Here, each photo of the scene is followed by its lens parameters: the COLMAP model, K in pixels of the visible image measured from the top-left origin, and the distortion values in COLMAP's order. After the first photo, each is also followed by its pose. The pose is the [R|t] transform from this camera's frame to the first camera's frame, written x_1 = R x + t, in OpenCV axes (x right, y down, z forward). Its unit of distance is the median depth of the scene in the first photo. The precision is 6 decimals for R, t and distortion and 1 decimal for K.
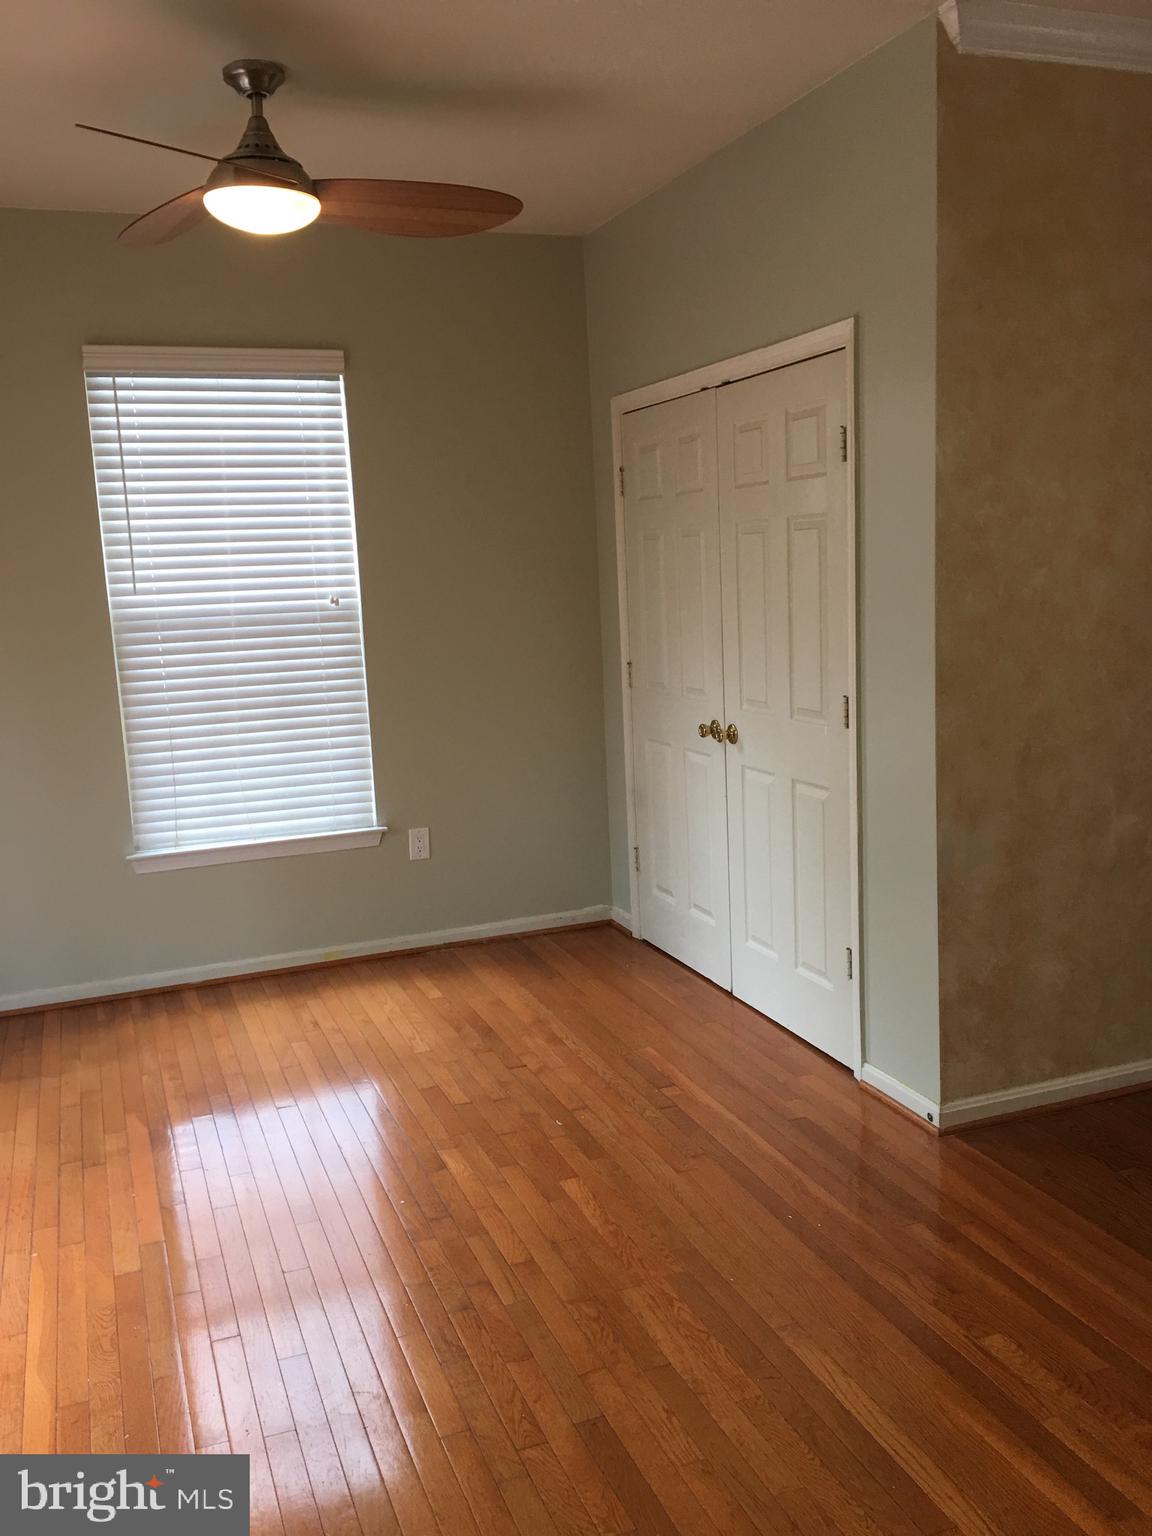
lens RADIAL K [[1306.9, 0, 581.8], [0, 1306.9, 763.9], [0, 0, 1]] dist [0.084391, -0.104929]
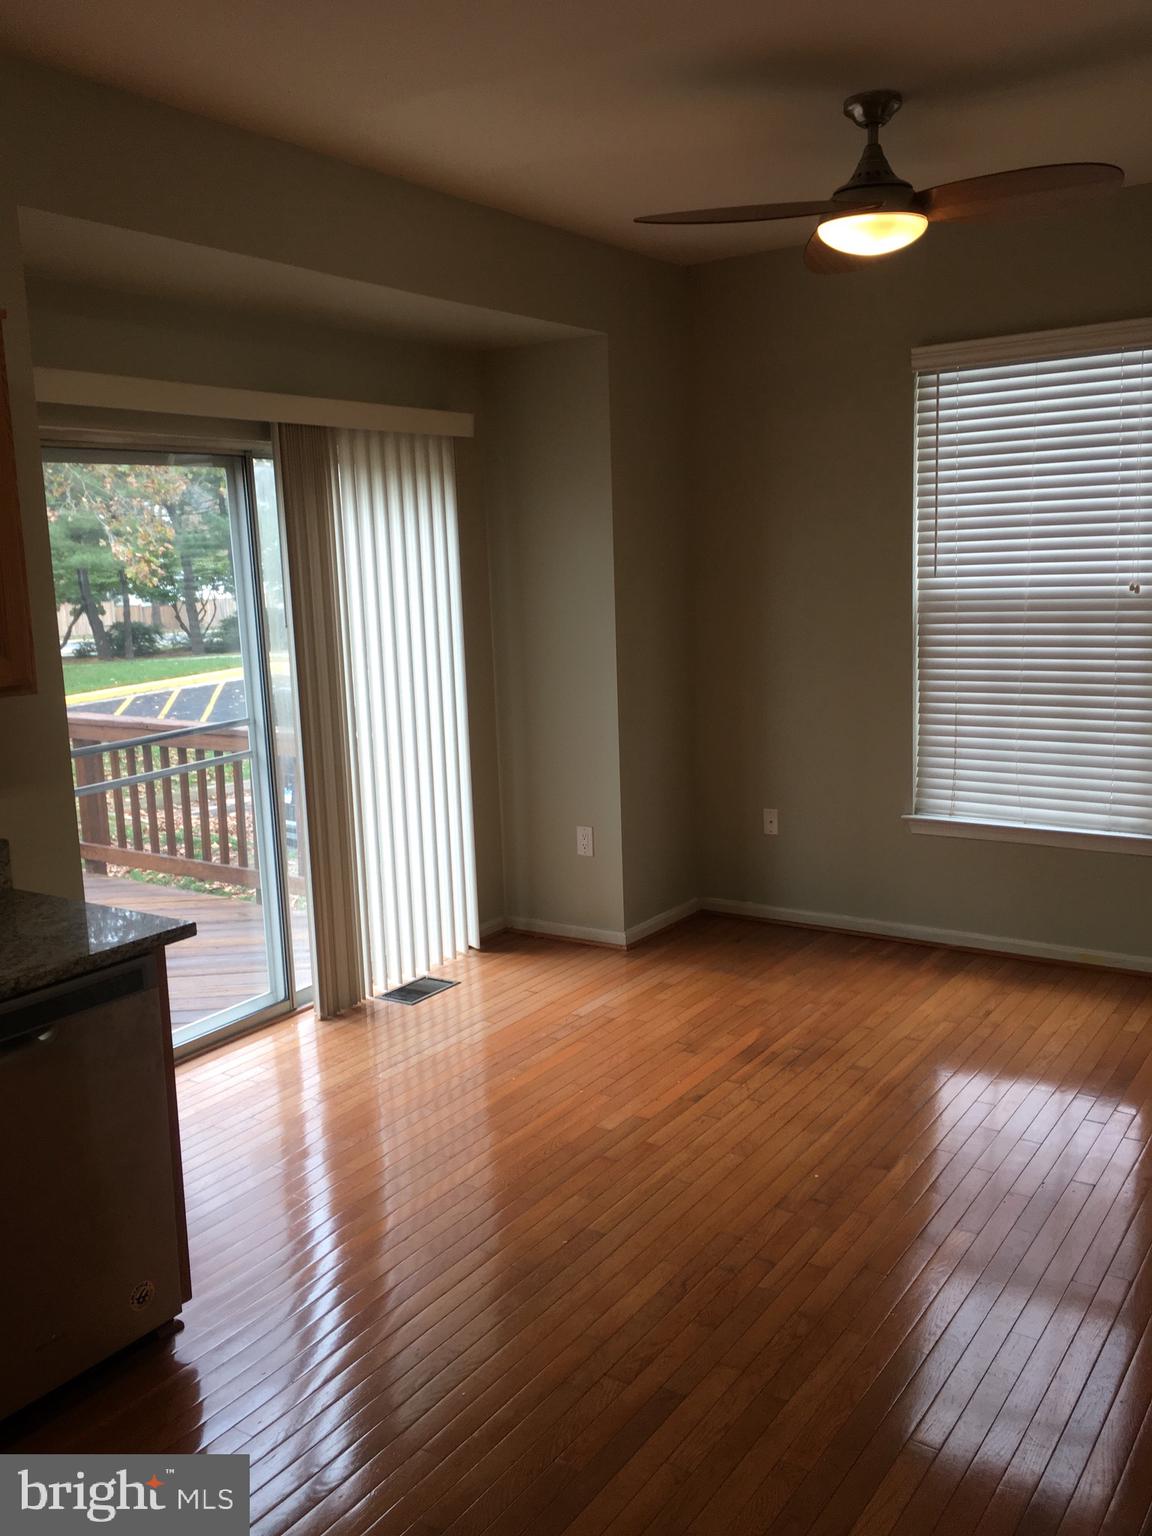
lens RADIAL K [[1307.6, 0, 575.3], [0, 1307.6, 760.5], [0, 0, 1]] dist [0.075991, -0.000948]
pose [[0.567131, 0.153847, -0.809131, 0.379848], [-0.112717, 0.987654, 0.108786, -0.063301], [0.815878, 0.029507, 0.577471, 0.143109]]
